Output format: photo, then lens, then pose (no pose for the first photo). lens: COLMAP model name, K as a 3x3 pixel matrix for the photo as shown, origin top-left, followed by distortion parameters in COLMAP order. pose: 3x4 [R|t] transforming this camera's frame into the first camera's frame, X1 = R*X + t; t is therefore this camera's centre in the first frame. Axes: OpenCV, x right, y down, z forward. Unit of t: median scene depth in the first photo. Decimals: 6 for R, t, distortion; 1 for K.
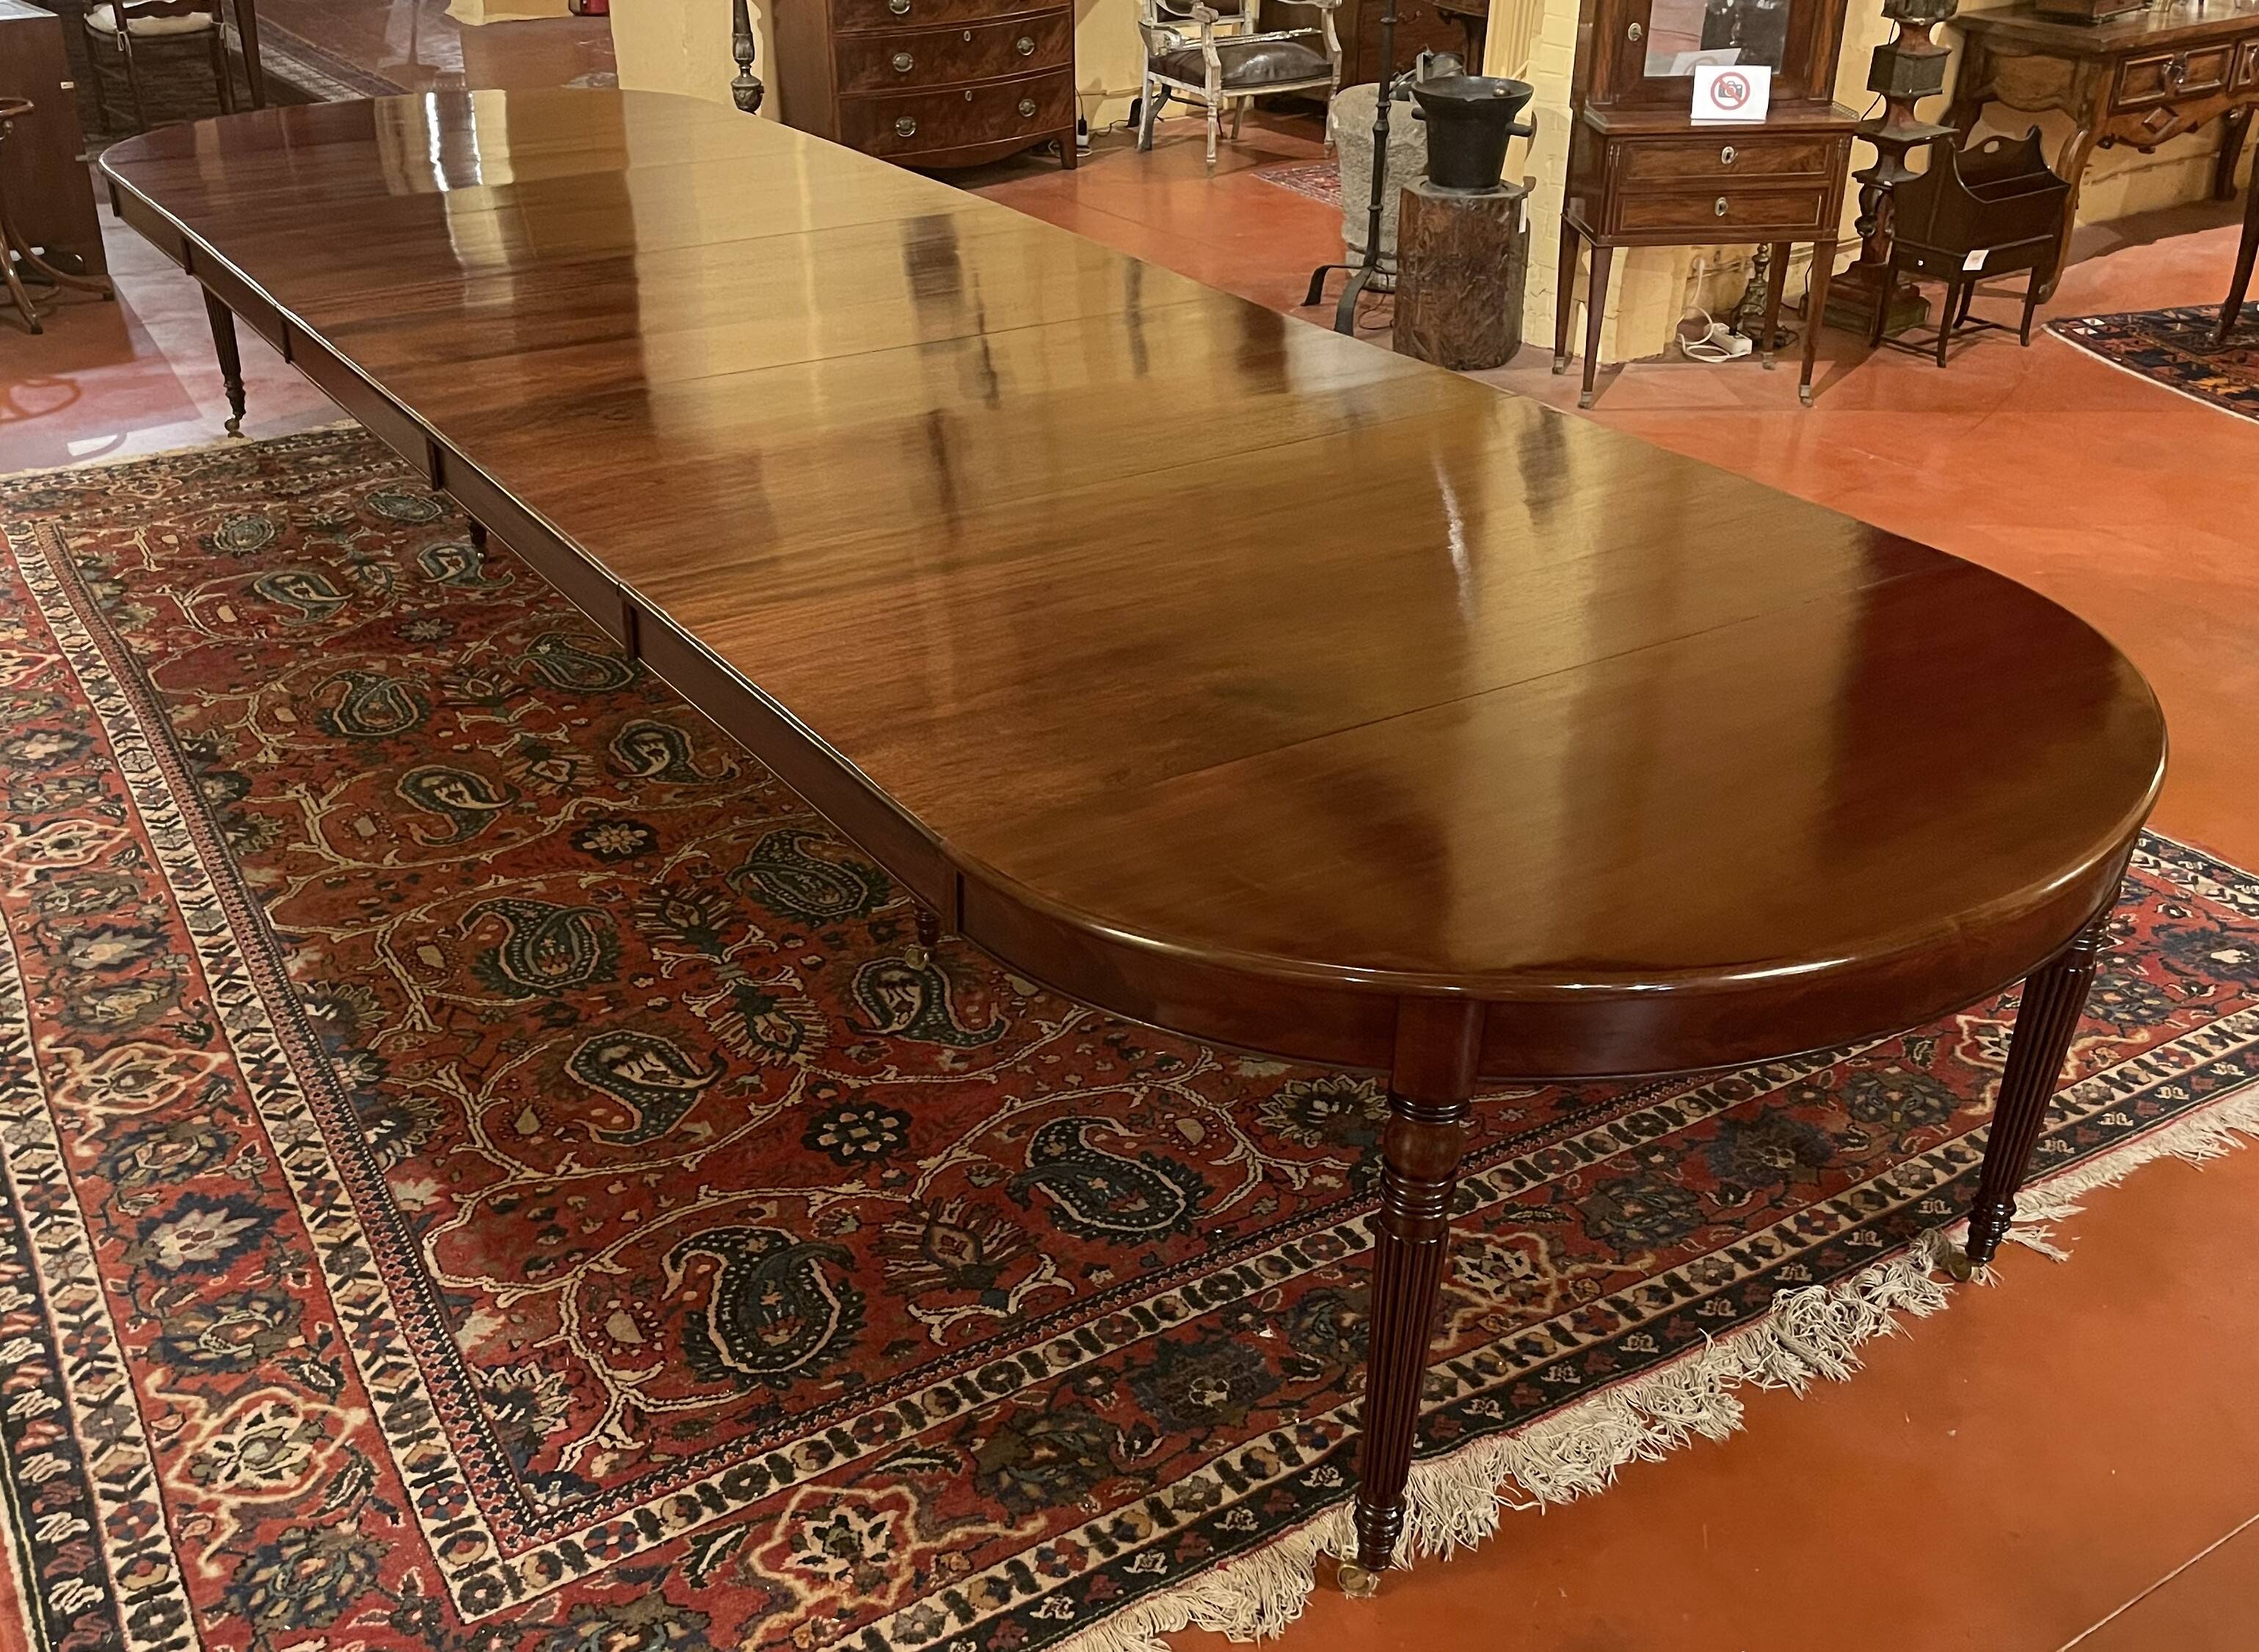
lens RADIAL K [[2230.7, 0, 1068.4], [0, 2230.7, 744.0], [0, 0, 1]] dist [0.049419, 0.000000]
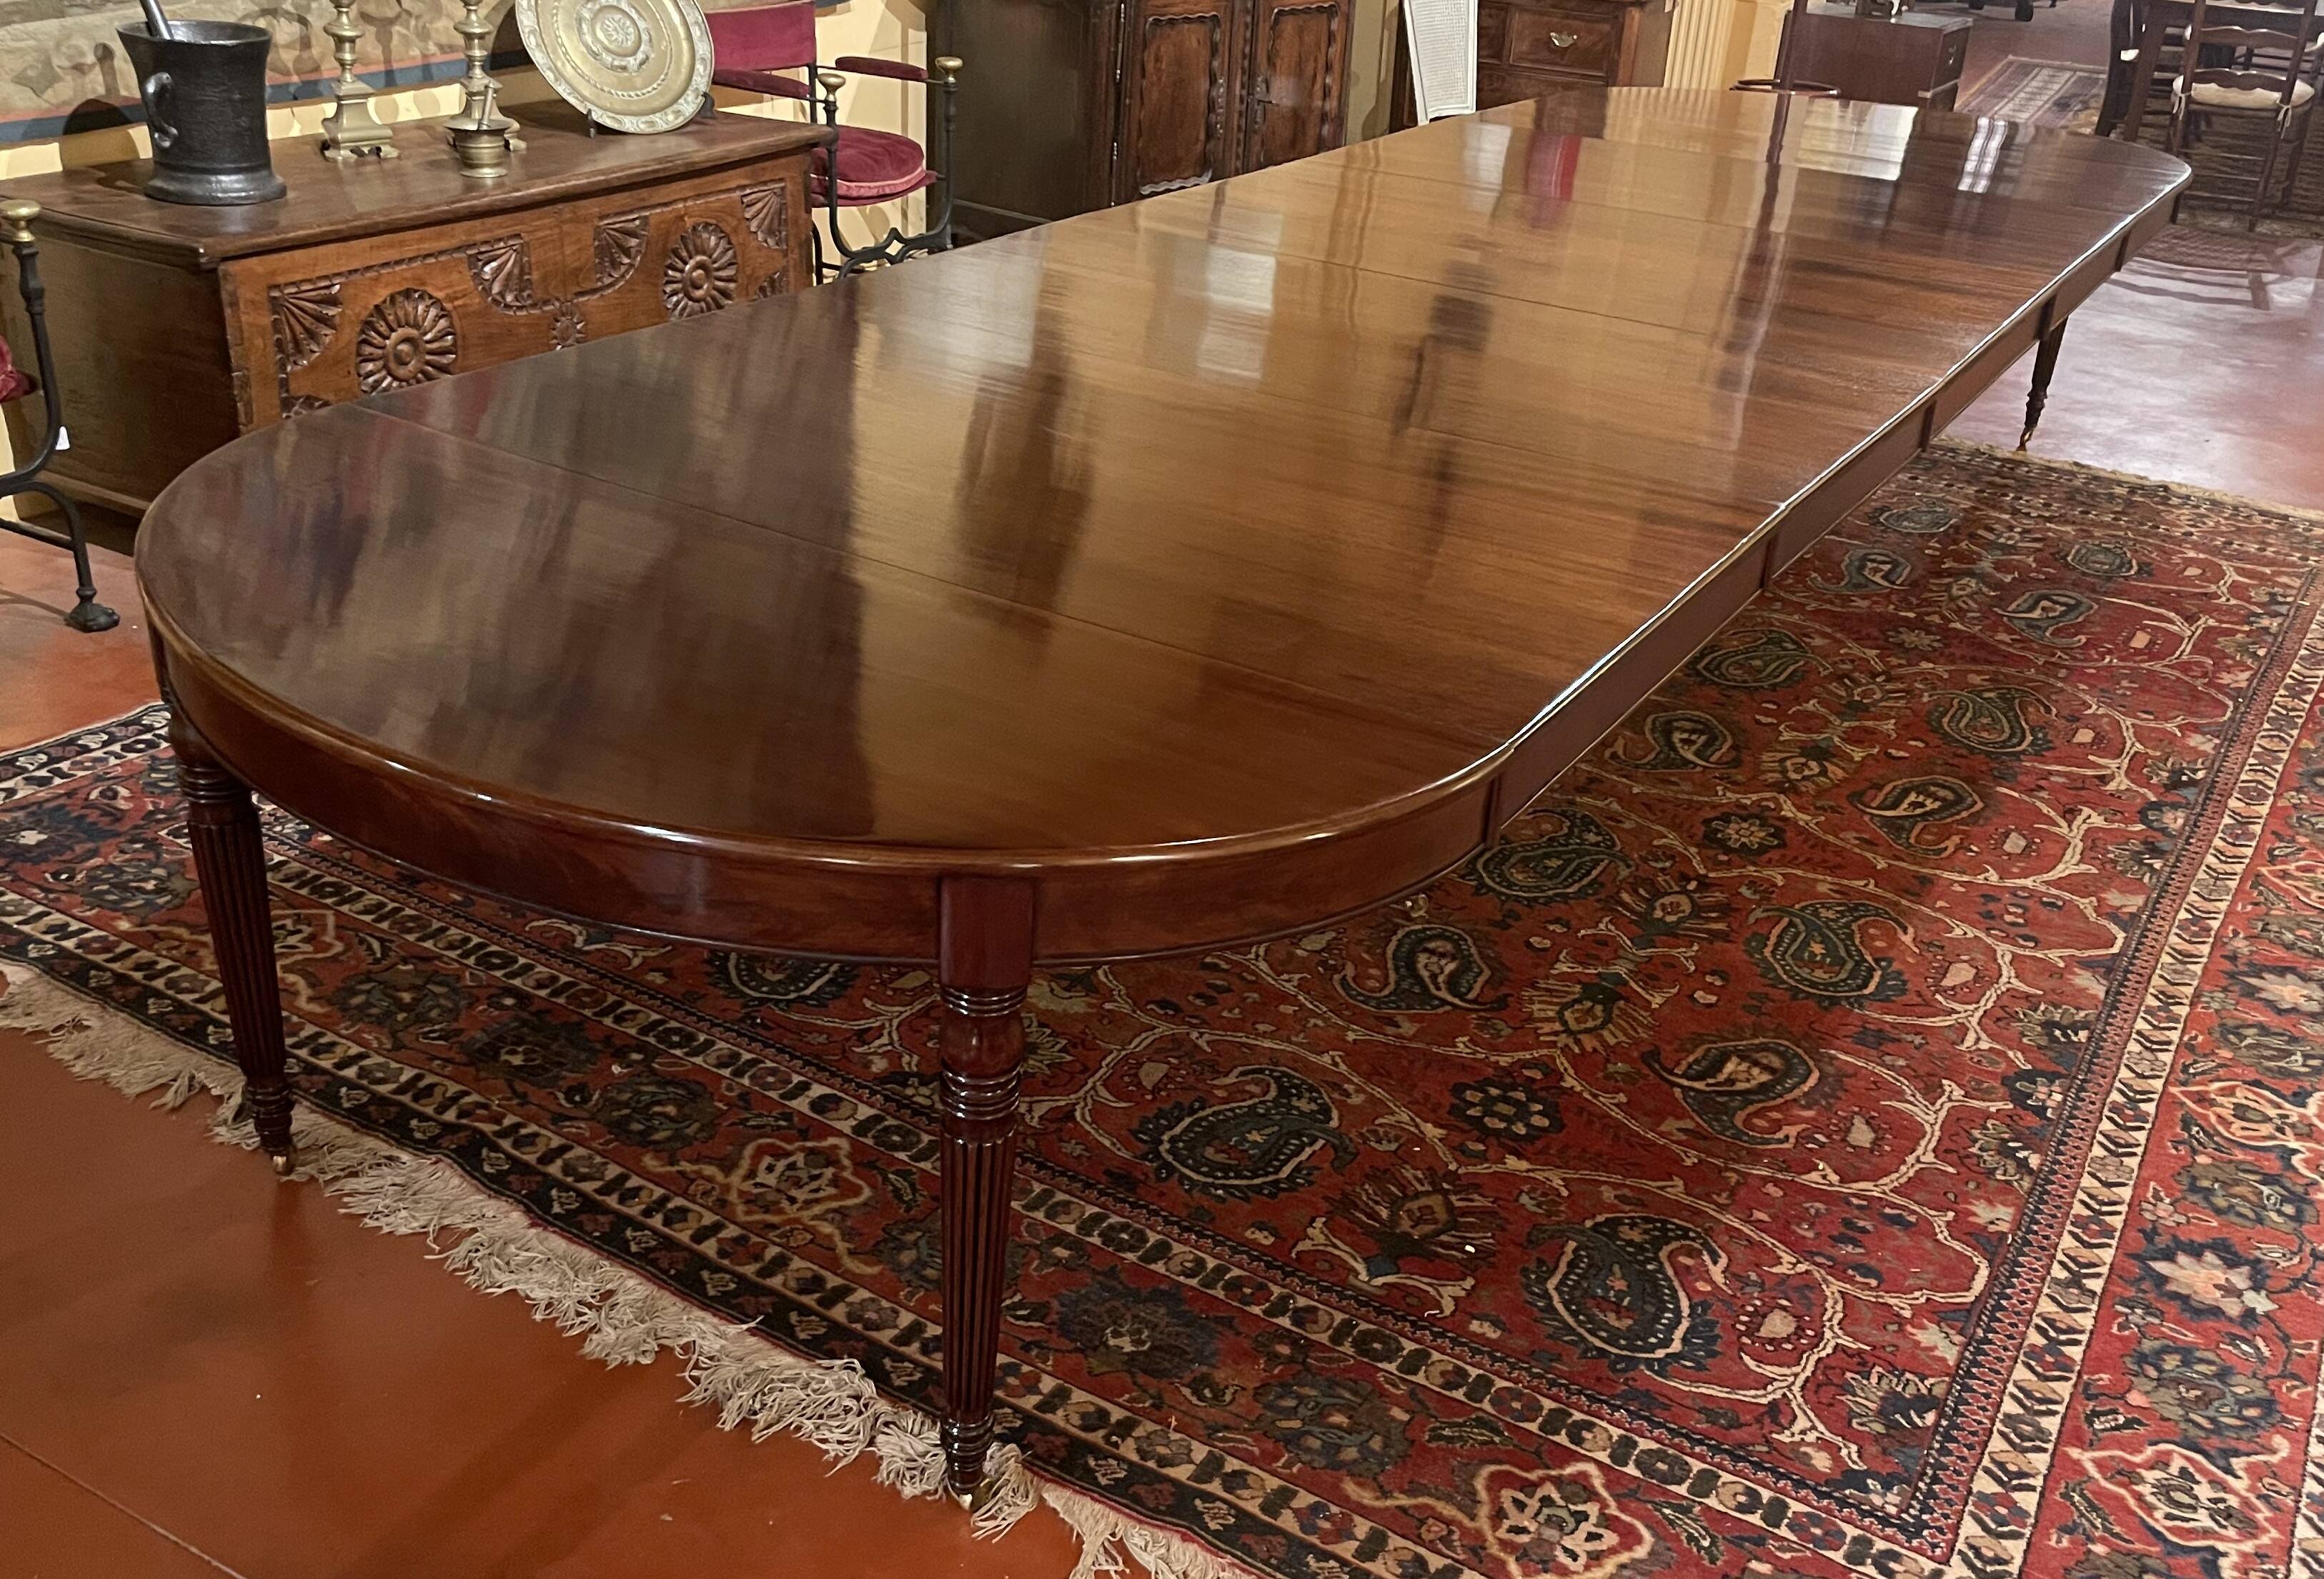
lens RADIAL K [[2286.7, 0, 1280.1], [0, 2286.7, 799.4], [0, 0, 1]] dist [0.057012, 0.000000]
pose [[0.472873, 0.404588, -0.782752, 0.966467], [-0.445896, 0.876083, 0.183456, -0.167741], [0.759979, 0.262274, 0.594679, 0.545301]]
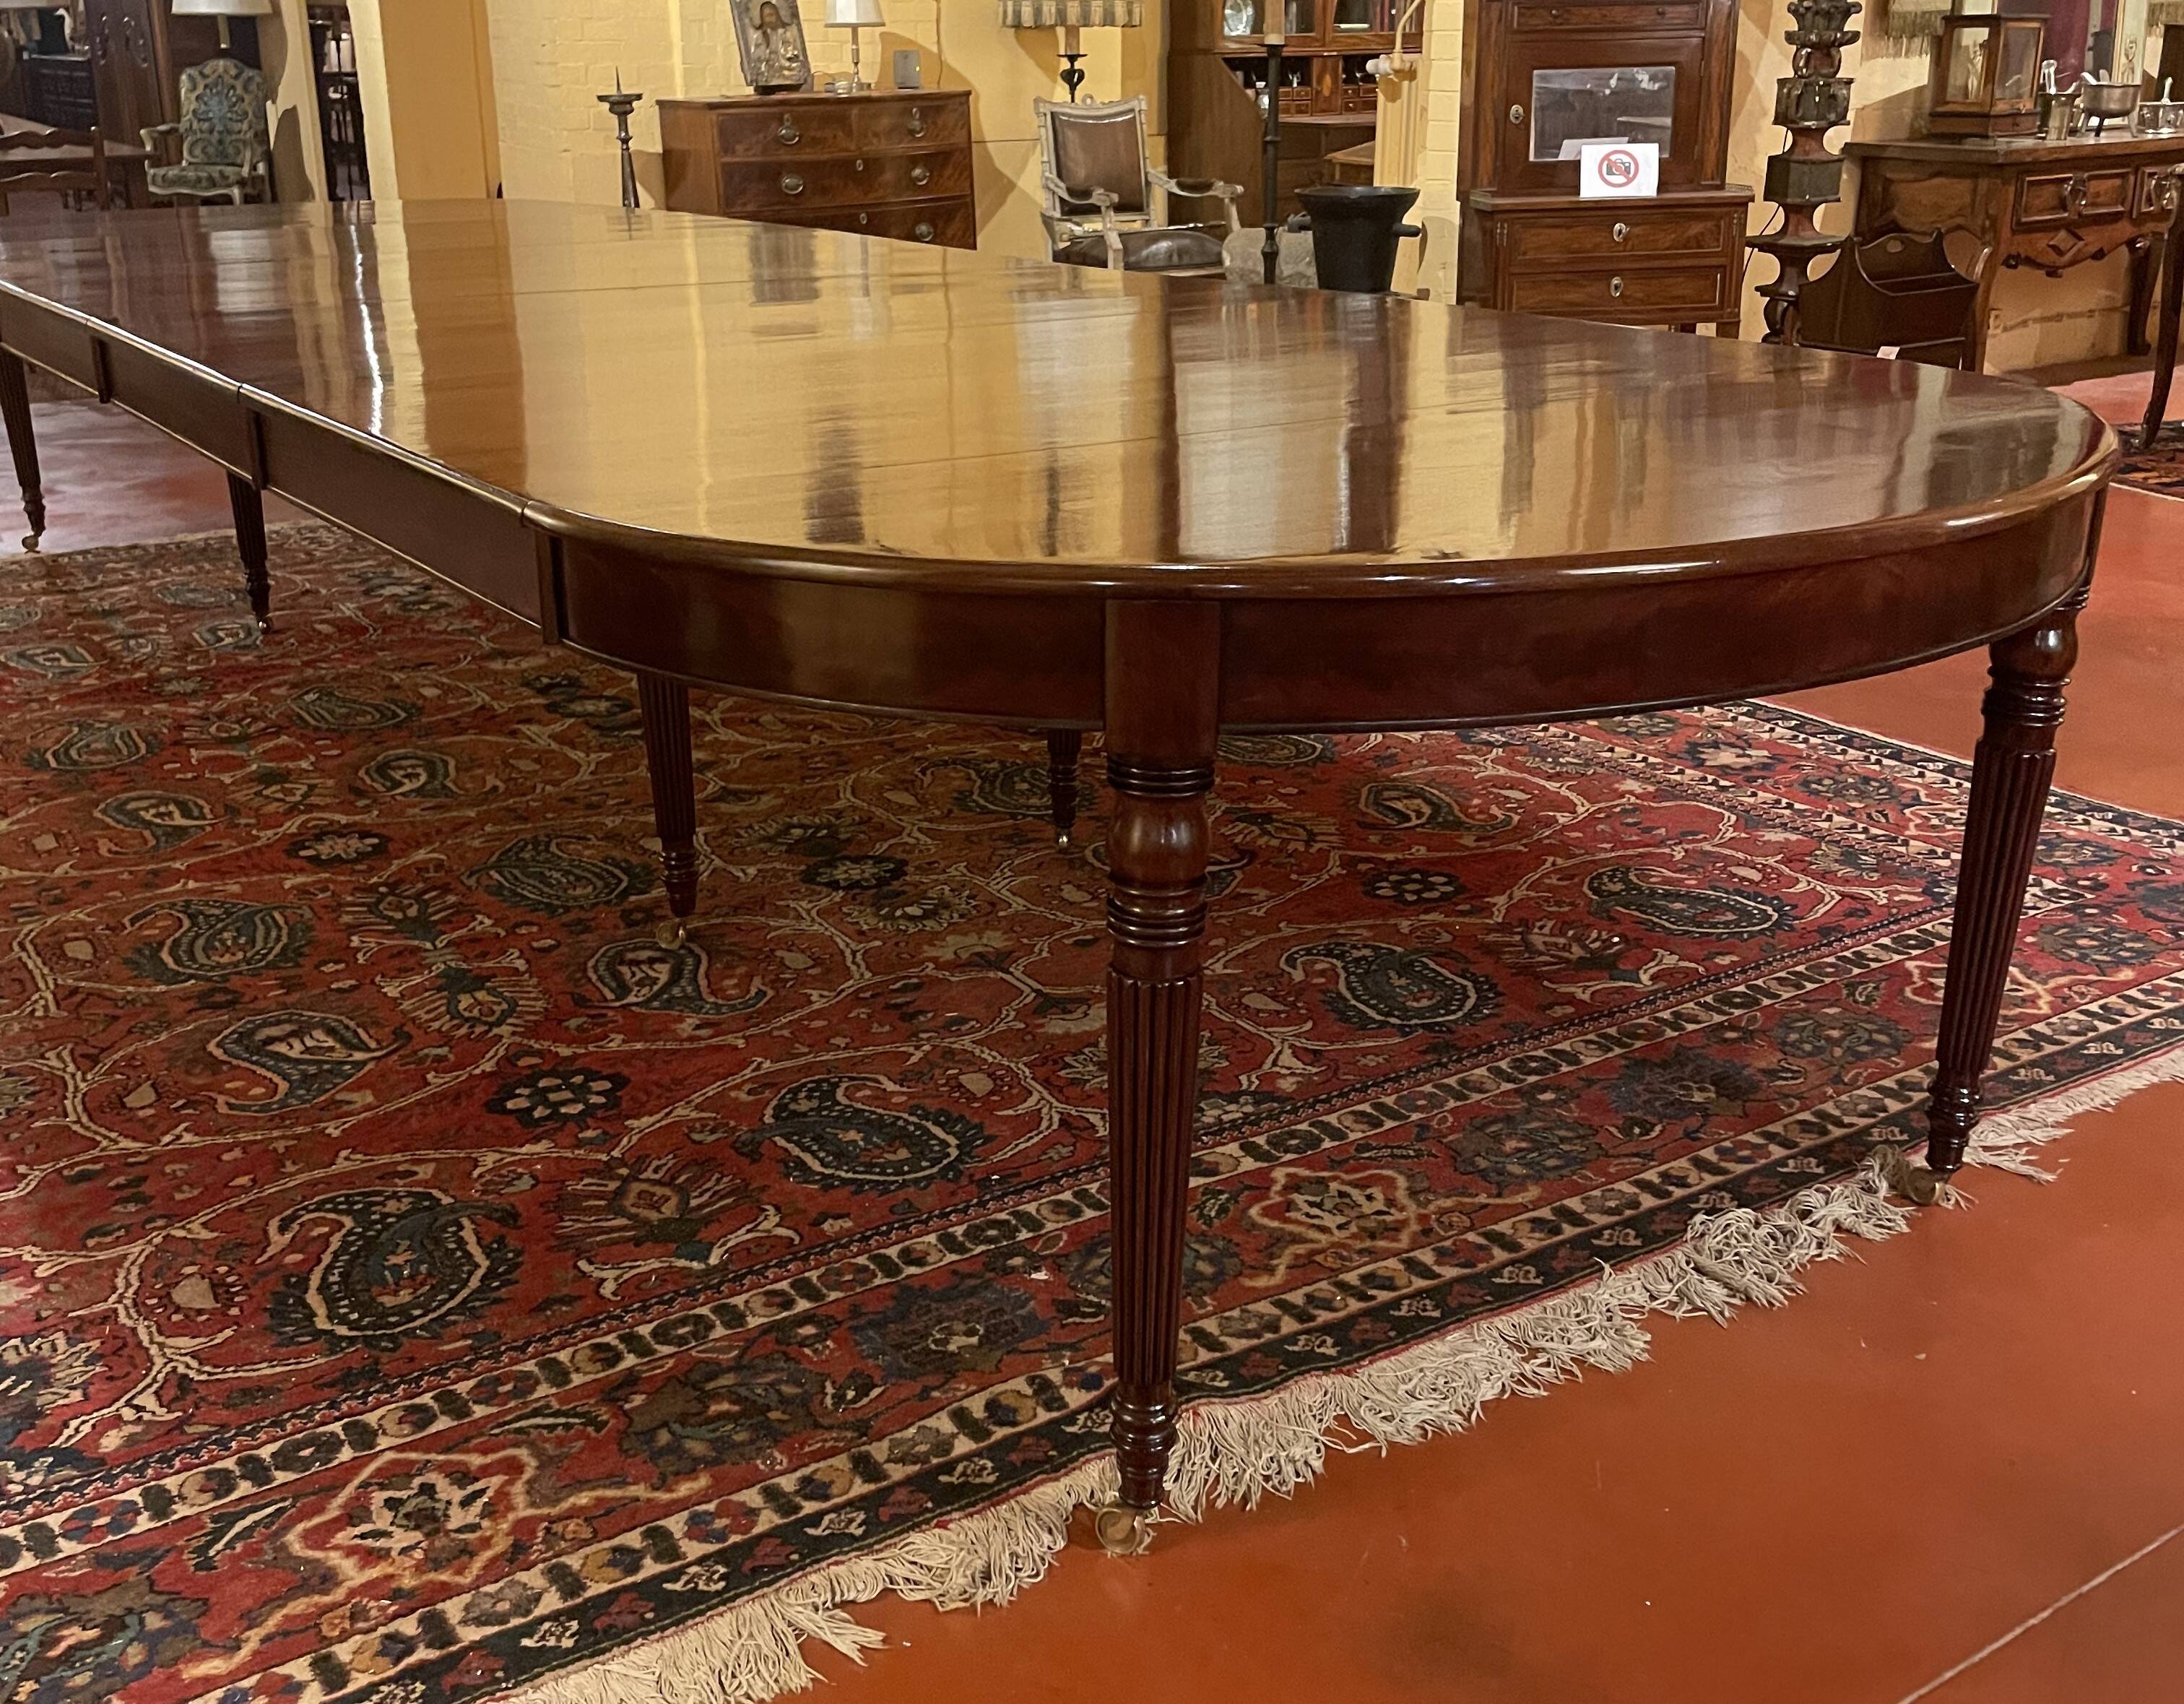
lens RADIAL K [[2189.0, 0, 1102.9], [0, 2189.0, 784.2], [0, 0, 1]] dist [0.054801, 0.000000]
pose [[0.999494, -0.022193, 0.022780, 0.092566], [0.025161, 0.989894, -0.139559, 0.192786], [-0.019452, 0.140062, 0.989952, 0.214562]]
